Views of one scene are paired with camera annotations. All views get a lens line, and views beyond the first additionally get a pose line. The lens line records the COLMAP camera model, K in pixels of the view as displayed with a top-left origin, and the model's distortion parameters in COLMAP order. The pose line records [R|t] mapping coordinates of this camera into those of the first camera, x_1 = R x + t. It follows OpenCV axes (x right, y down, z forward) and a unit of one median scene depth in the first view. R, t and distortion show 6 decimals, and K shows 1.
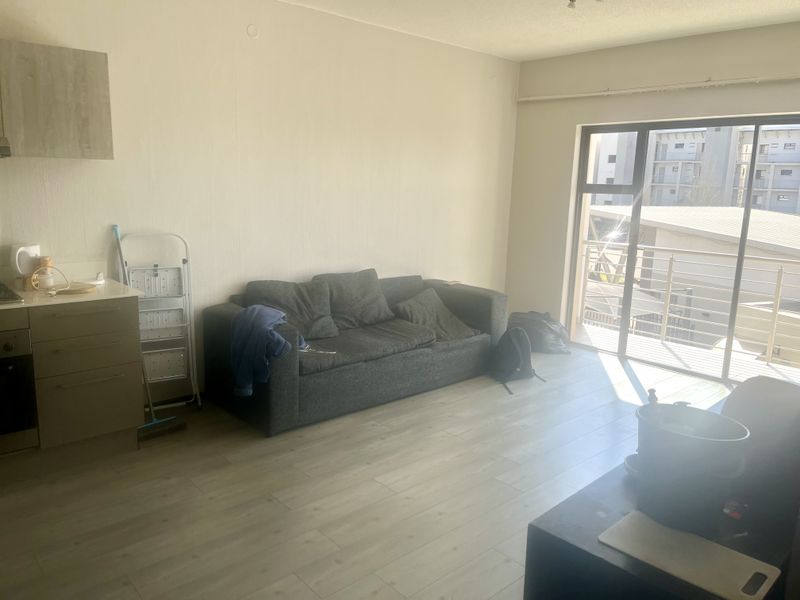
lens RADIAL K [[603.7, 0, 399.9], [0, 603.7, 294.0], [0, 0, 1]] dist [0.055044, -0.076318]
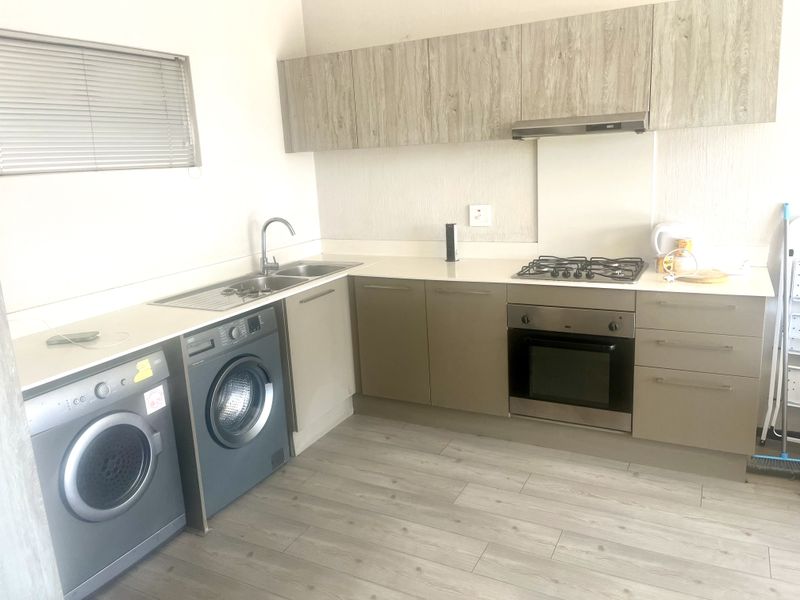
lens RADIAL K [[603.7, 0, 403.4], [0, 603.7, 292.4], [0, 0, 1]] dist [0.055044, -0.076318]
pose [[0.342844, 0.159944, -0.925676, 0.122384], [-0.110931, 0.985397, 0.129177, -0.046750], [0.932820, 0.058399, 0.355580, 0.257951]]
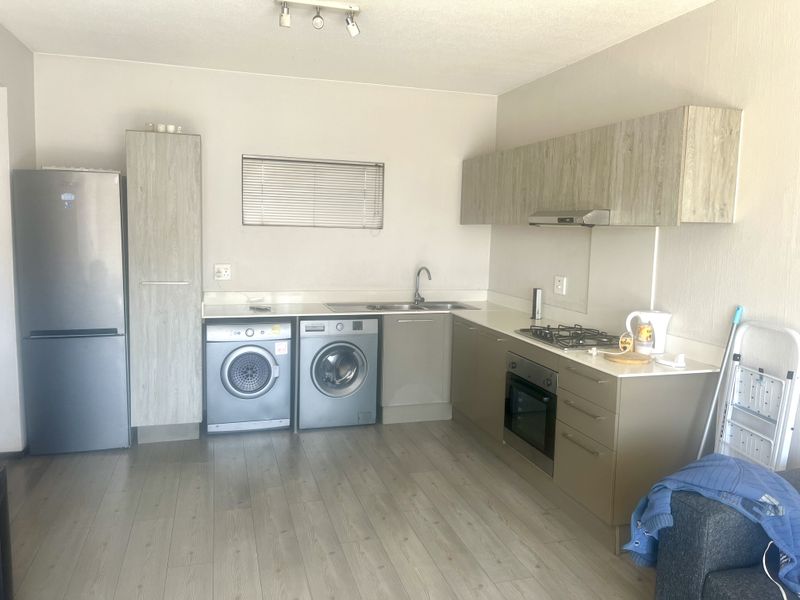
lens RADIAL K [[603.7, 0, 397.1], [0, 603.7, 292.5], [0, 0, 1]] dist [0.055044, -0.076318]
pose [[-0.429552, 0.058831, -0.901124, 0.443668], [-0.201112, 0.966583, 0.158971, -0.171735], [0.880363, 0.249513, -0.403366, 0.941785]]
